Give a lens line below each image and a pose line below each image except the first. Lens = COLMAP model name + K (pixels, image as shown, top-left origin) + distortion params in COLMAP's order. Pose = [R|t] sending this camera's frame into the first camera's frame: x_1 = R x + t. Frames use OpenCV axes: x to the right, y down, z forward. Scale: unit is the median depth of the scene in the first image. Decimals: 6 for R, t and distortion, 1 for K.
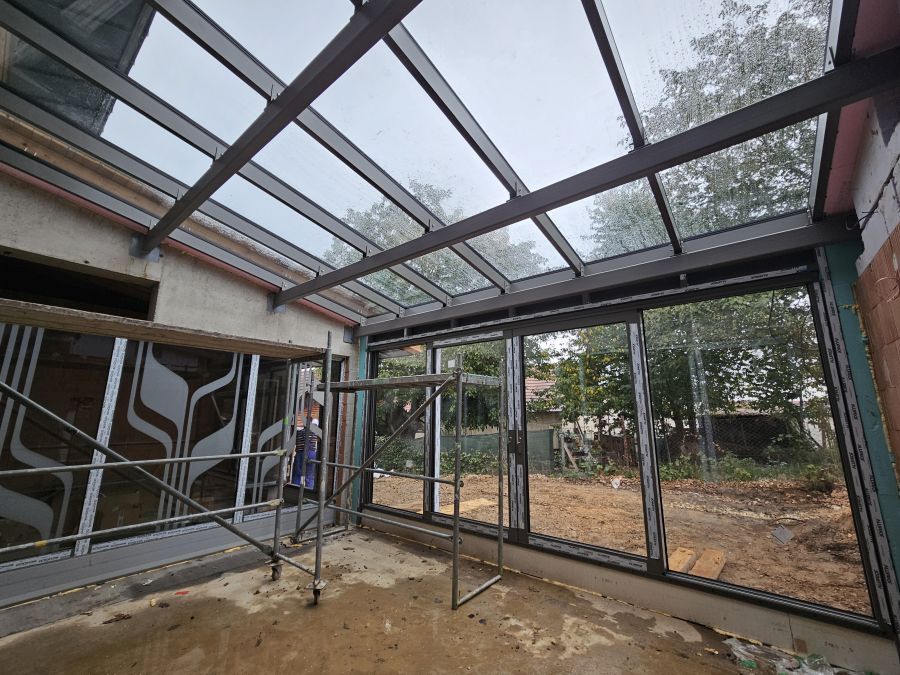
lens RADIAL K [[370.5, 0, 452.9], [0, 370.5, 339.7], [0, 0, 1]] dist [0.000812, 0.001227]
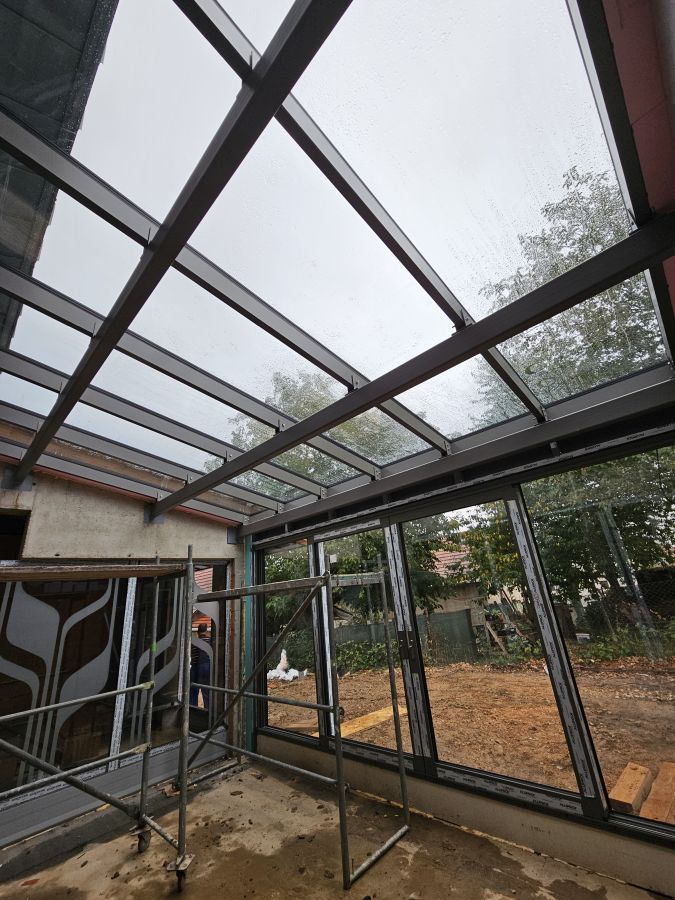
lens RADIAL K [[370.5, 0, 334.8], [0, 370.5, 457.9], [0, 0, 1]] dist [0.000812, 0.001227]
pose [[0.990976, -0.124188, -0.050429, 0.095179], [0.114557, 0.980059, -0.162358, -0.038702], [0.069586, 0.155116, 0.985442, 0.046621]]
